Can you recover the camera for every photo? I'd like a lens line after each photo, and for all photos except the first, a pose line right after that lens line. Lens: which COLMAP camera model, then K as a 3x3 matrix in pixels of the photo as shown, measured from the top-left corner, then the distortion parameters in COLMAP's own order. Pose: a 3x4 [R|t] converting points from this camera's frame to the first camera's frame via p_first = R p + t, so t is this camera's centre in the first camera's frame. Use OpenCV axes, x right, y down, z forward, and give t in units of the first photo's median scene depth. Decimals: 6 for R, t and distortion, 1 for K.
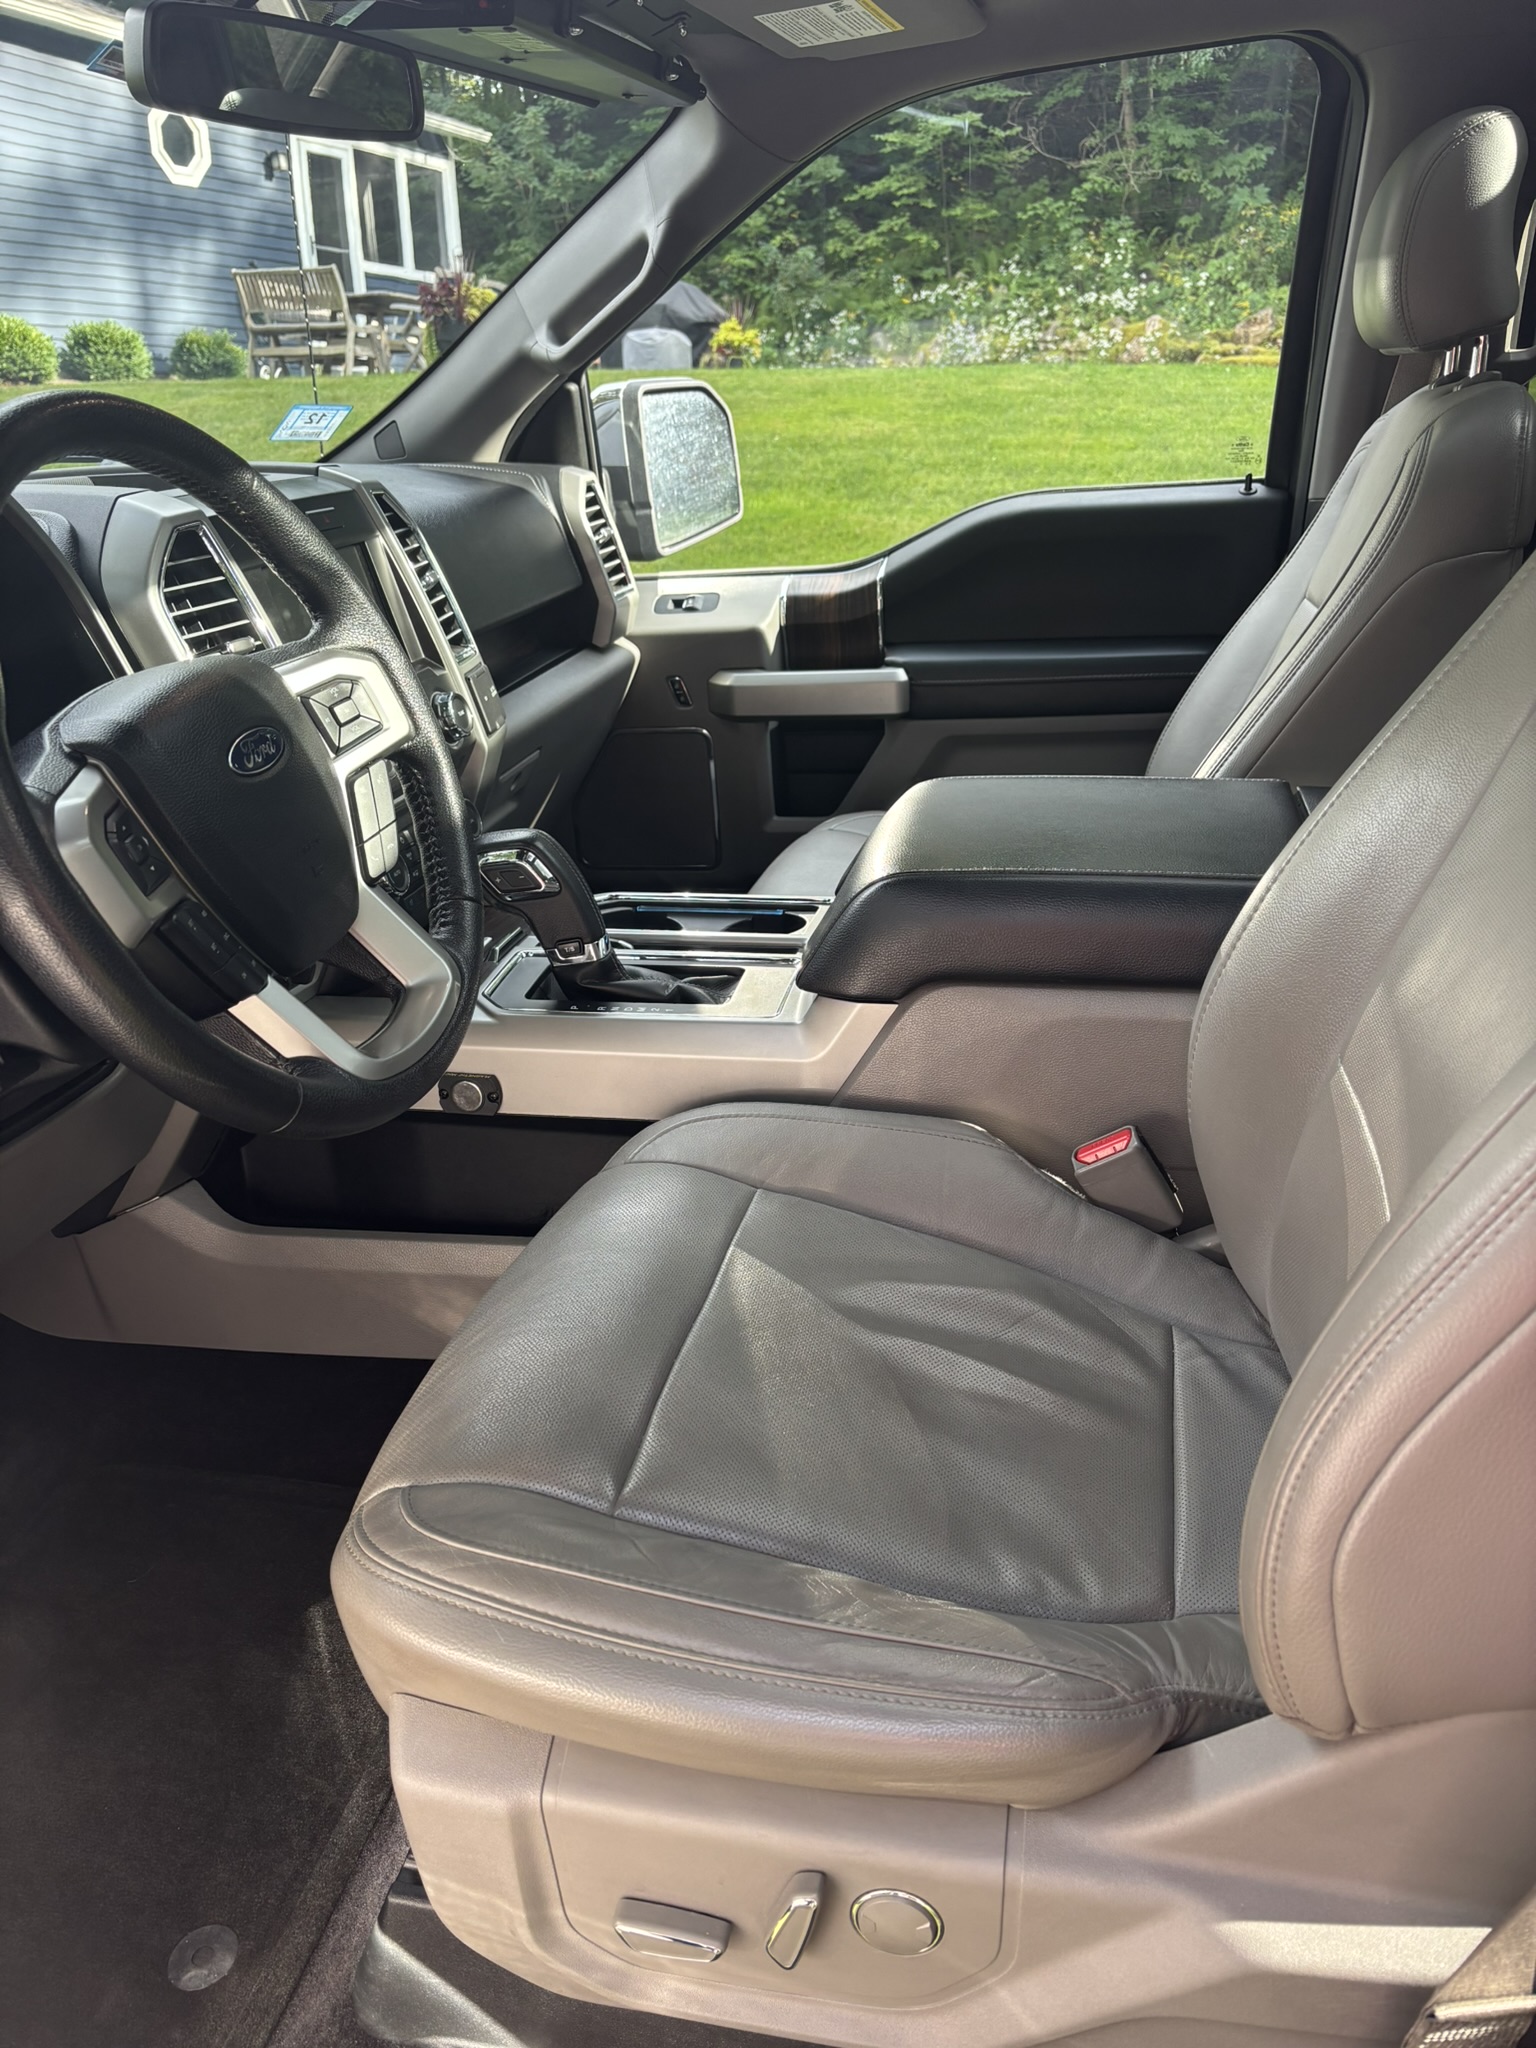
lens RADIAL K [[1526.7, 0, 768.0], [0, 1526.7, 1024.0], [0, 0, 1]] dist [0.008644, -0.008038]
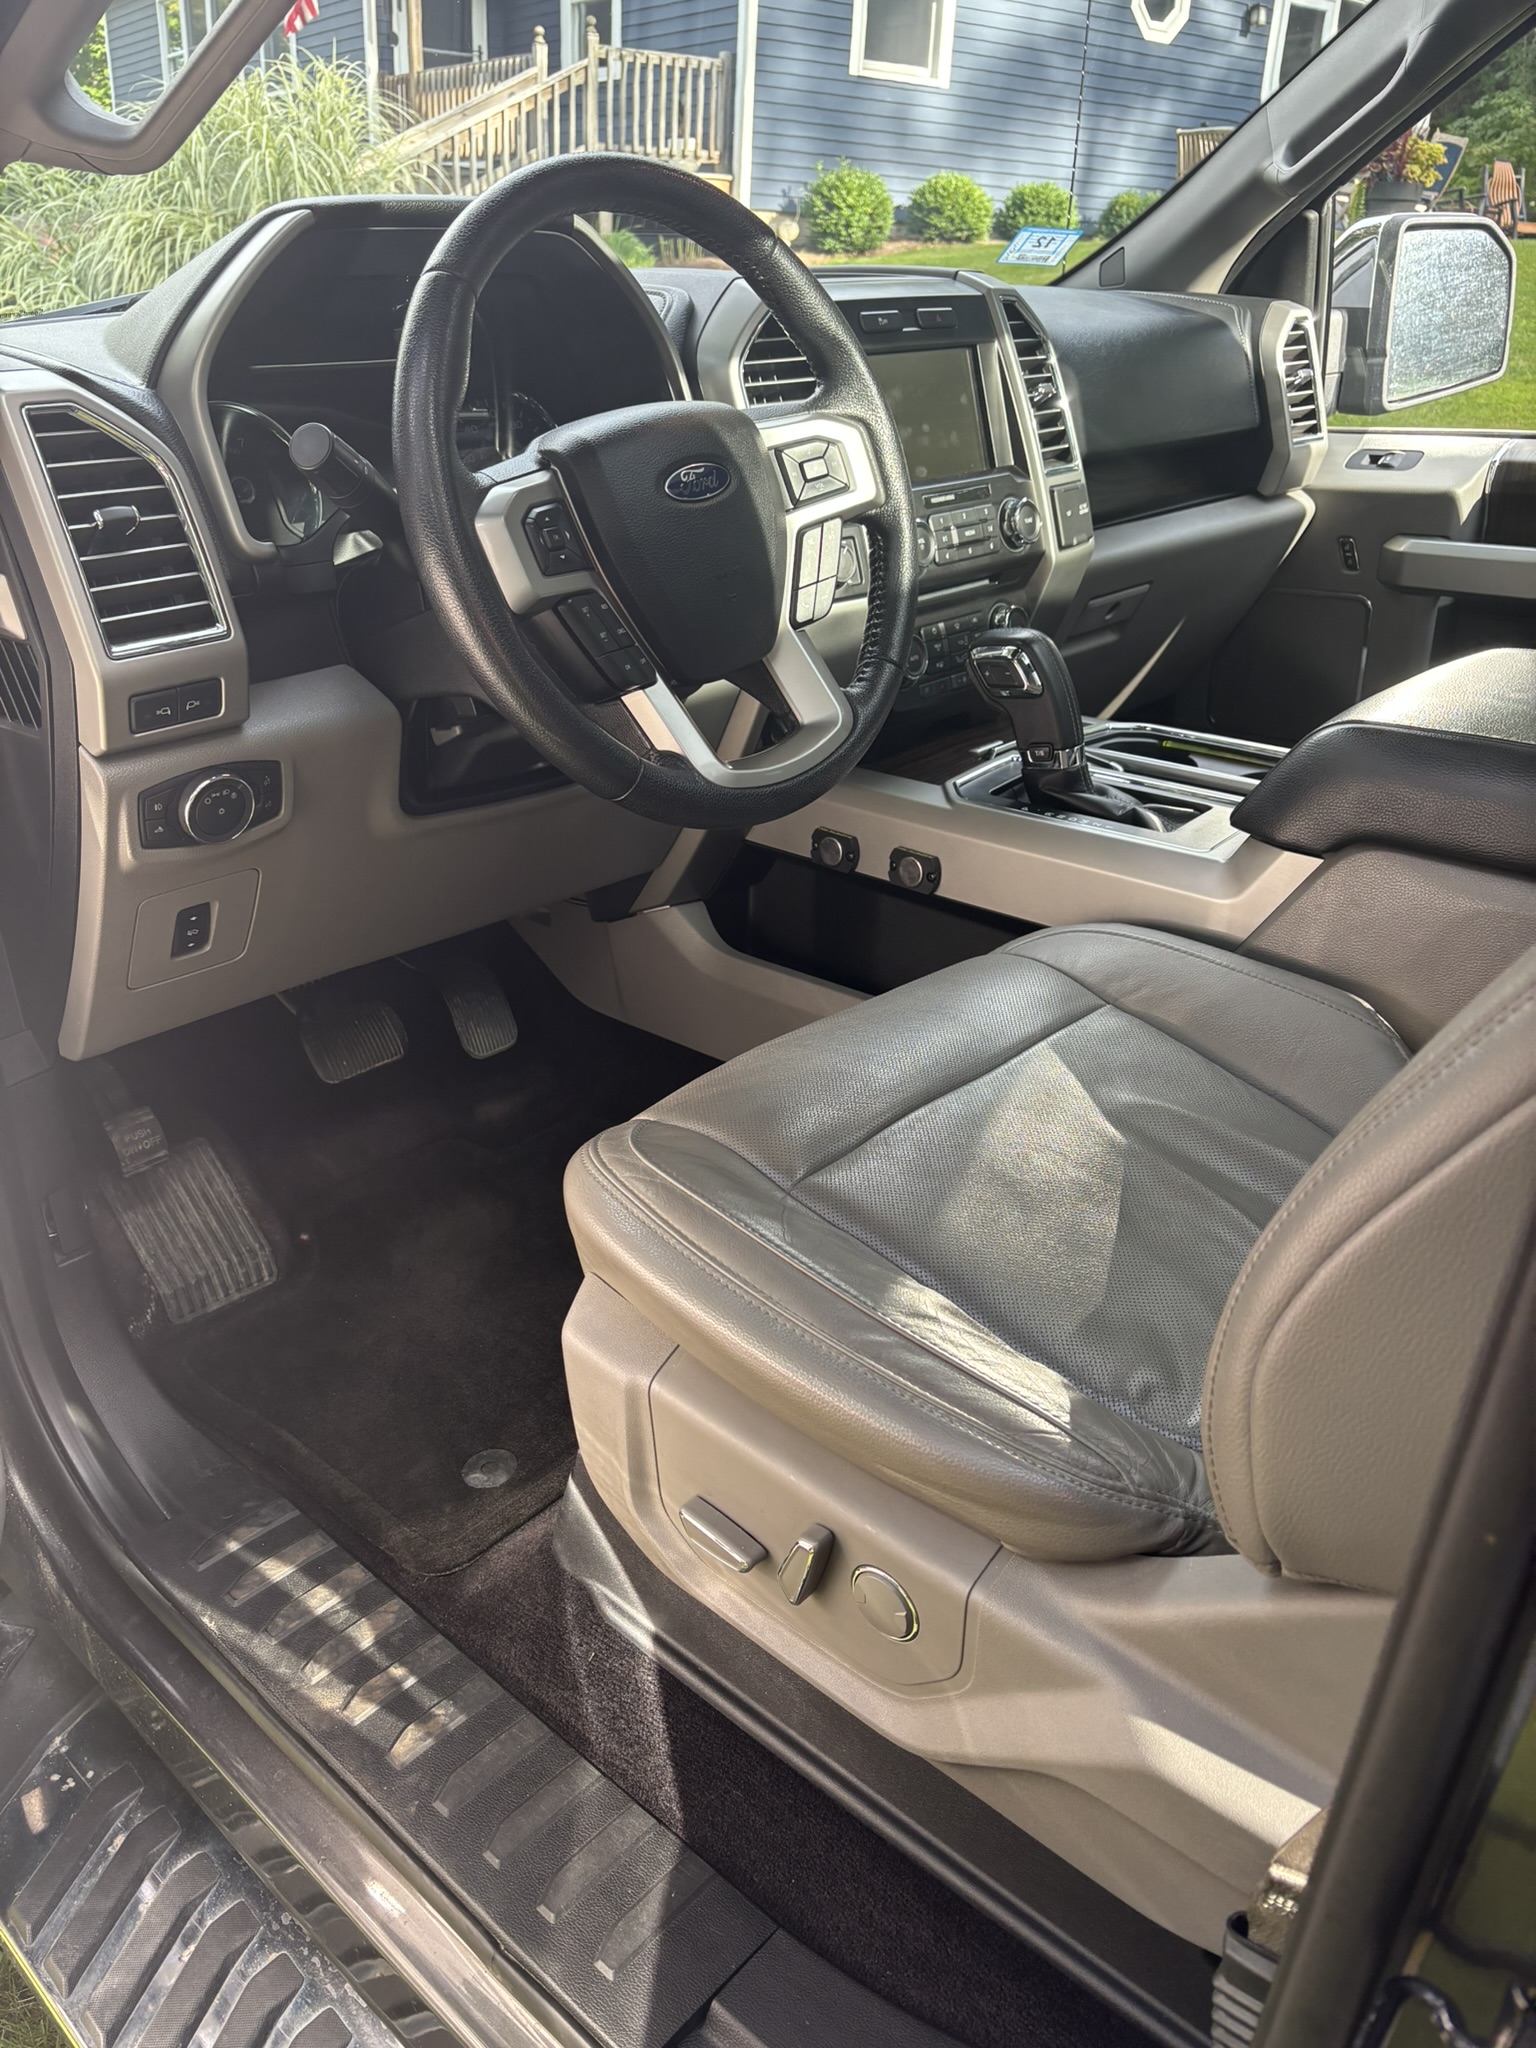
lens RADIAL K [[1525.7, 0, 768.0], [0, 1525.7, 1024.0], [0, 0, 1]] dist [0.007128, -0.002180]
pose [[0.856092, 0.253927, -0.450142, 0.188312], [-0.221993, 0.967206, 0.123414, 0.035212], [0.466719, -0.005725, 0.884387, 0.002786]]
